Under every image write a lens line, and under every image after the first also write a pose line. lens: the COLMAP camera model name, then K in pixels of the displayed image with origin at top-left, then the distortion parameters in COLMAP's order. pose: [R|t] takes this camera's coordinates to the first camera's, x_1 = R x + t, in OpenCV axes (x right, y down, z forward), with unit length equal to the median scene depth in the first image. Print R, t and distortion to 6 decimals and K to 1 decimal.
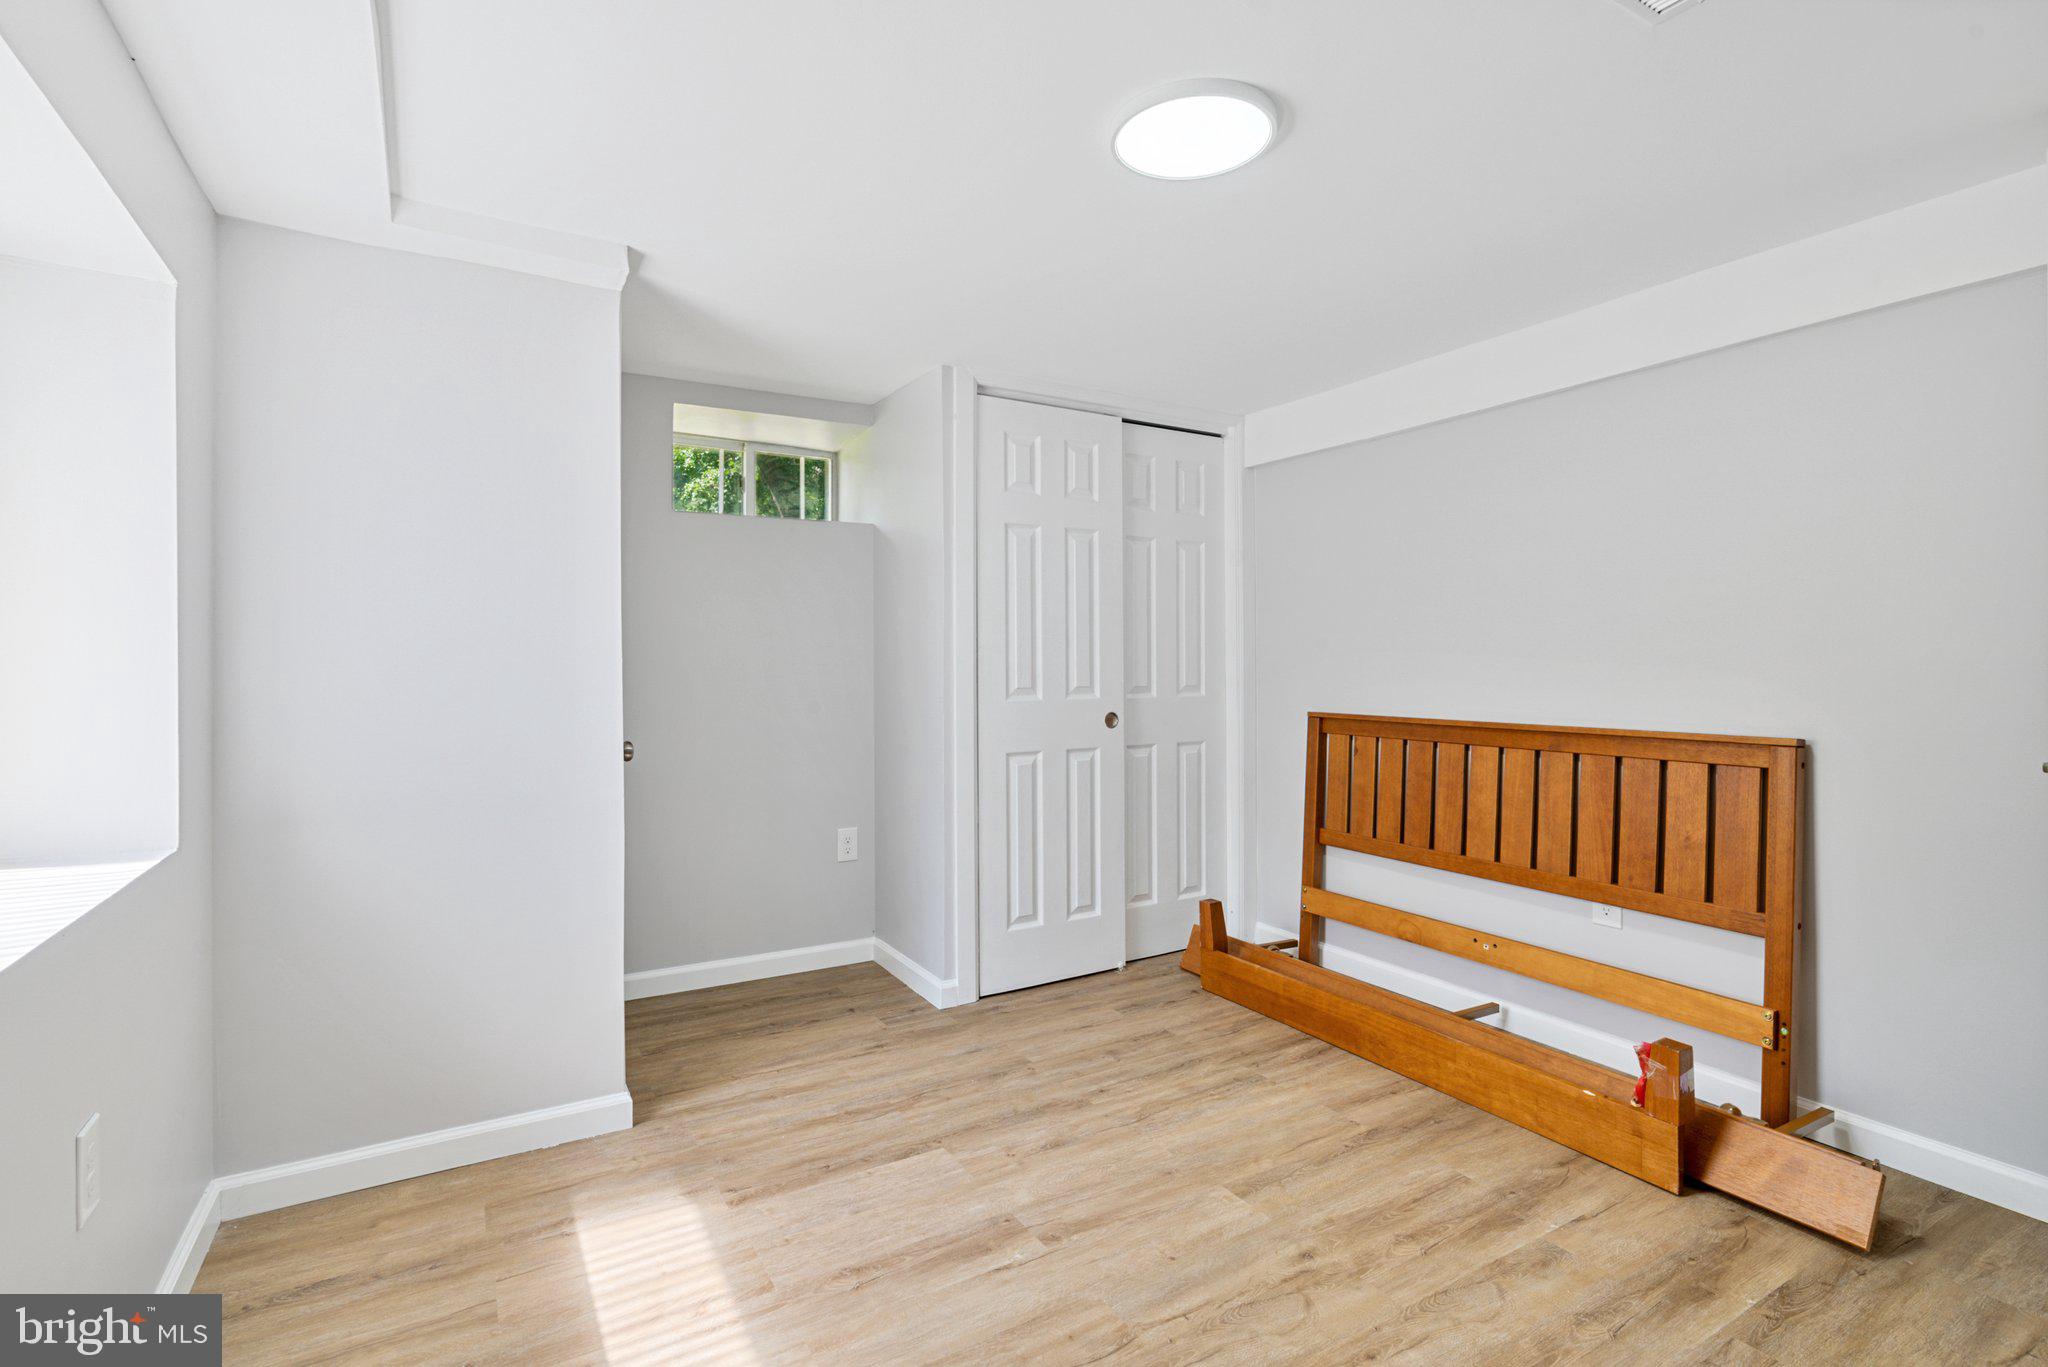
lens RADIAL K [[949.4, 0, 1020.7], [0, 949.4, 672.7], [0, 0, 1]] dist [-0.008700, 0.003422]
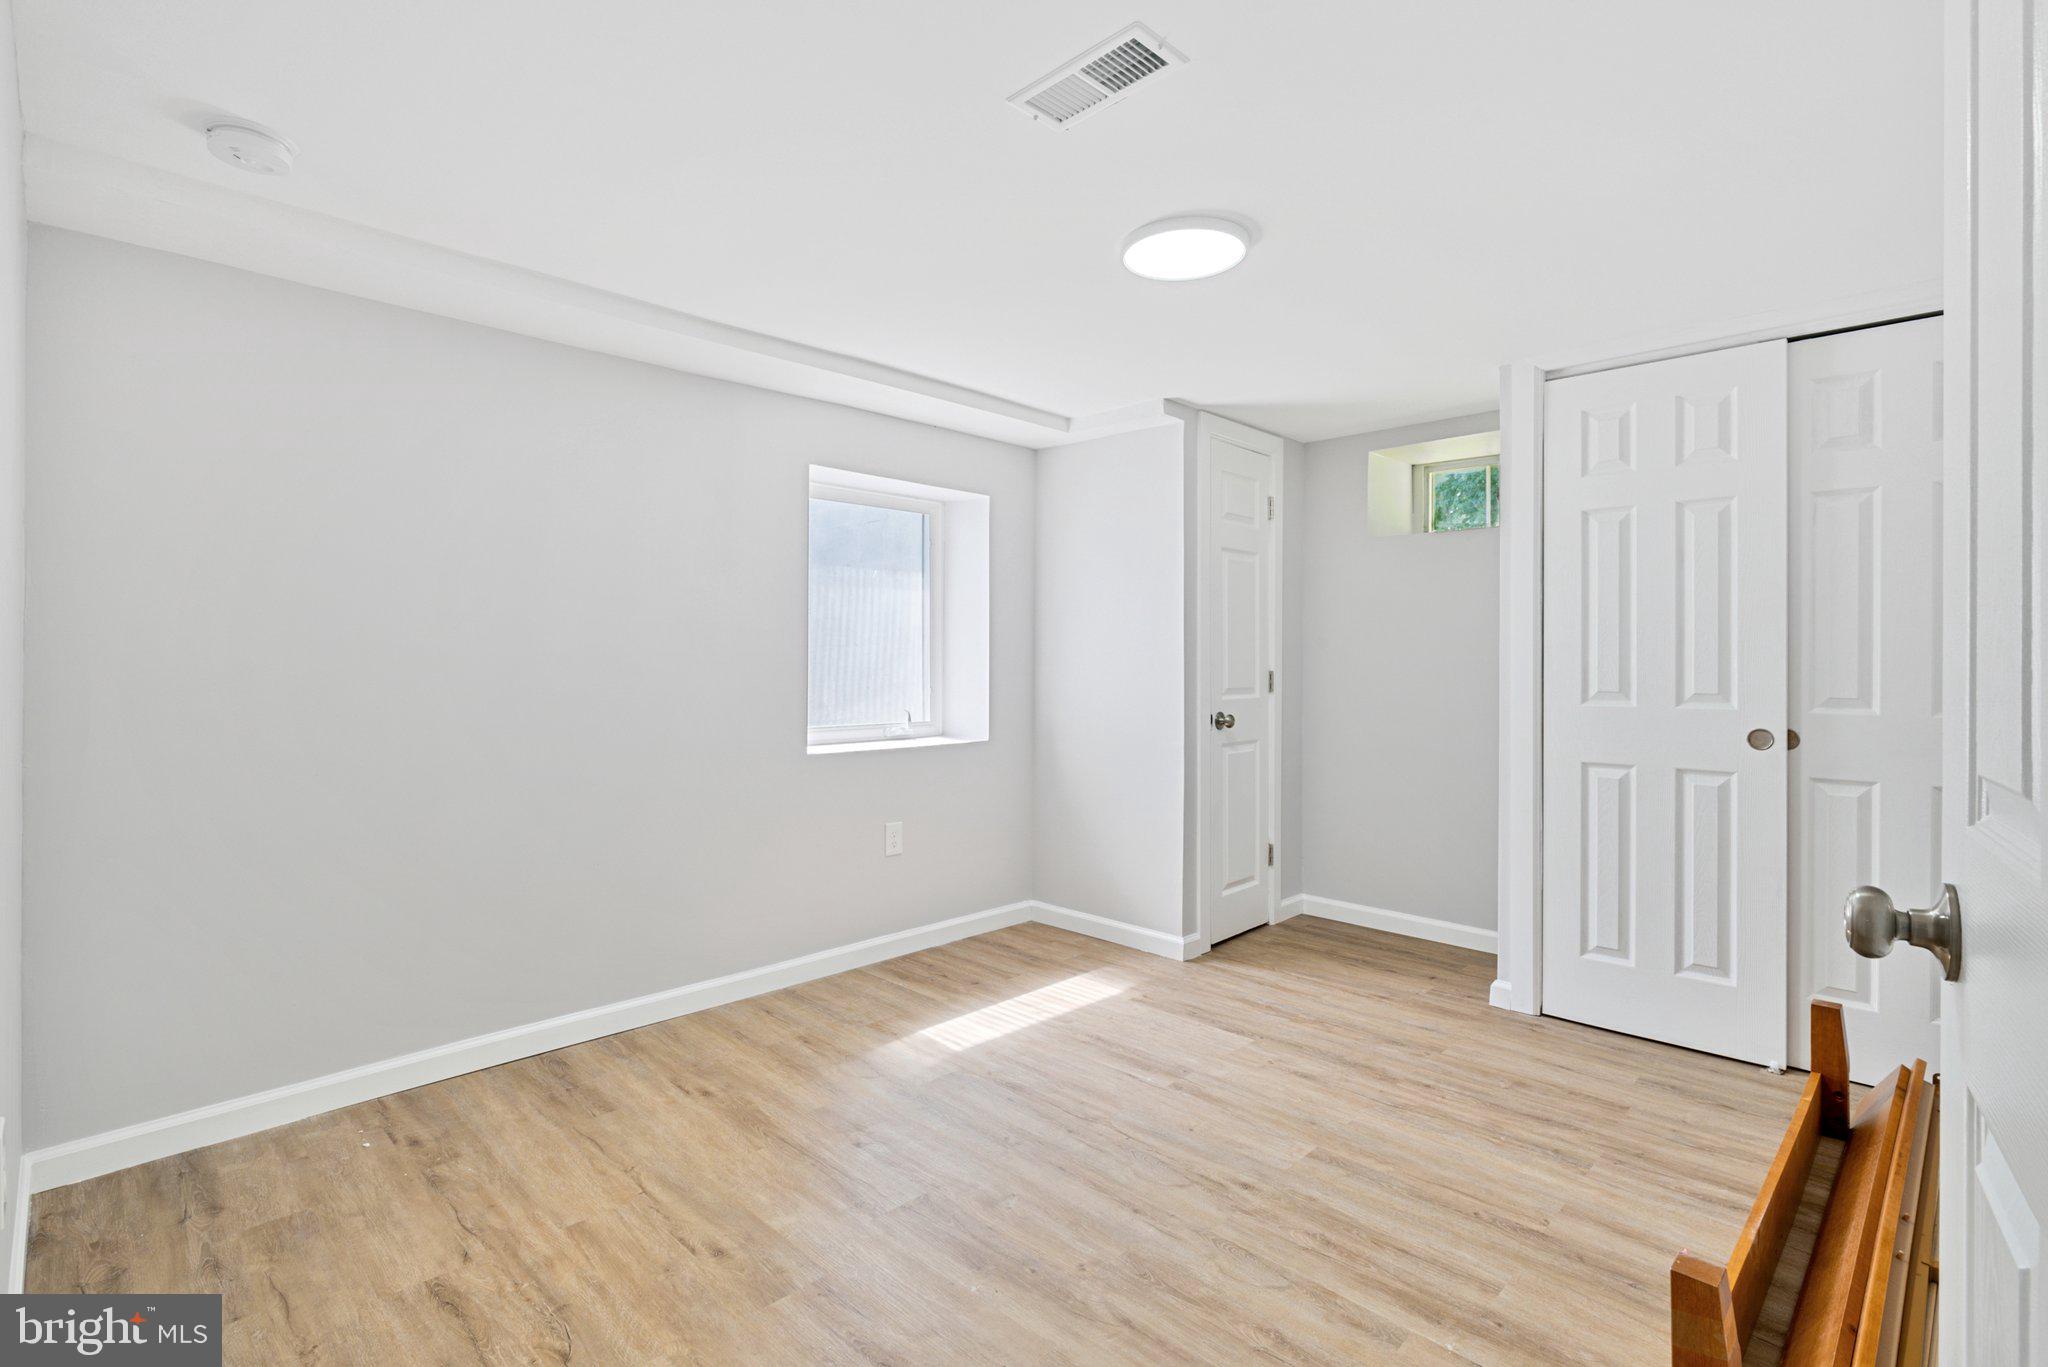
lens RADIAL K [[949.4, 0, 1021.9], [0, 949.4, 676.2], [0, 0, 1]] dist [-0.008700, 0.003422]
pose [[0.263153, 0.020616, -0.964534, 0.957282], [-0.012446, 0.999761, 0.017974, -0.010317], [0.964674, 0.007275, 0.263347, 0.317000]]
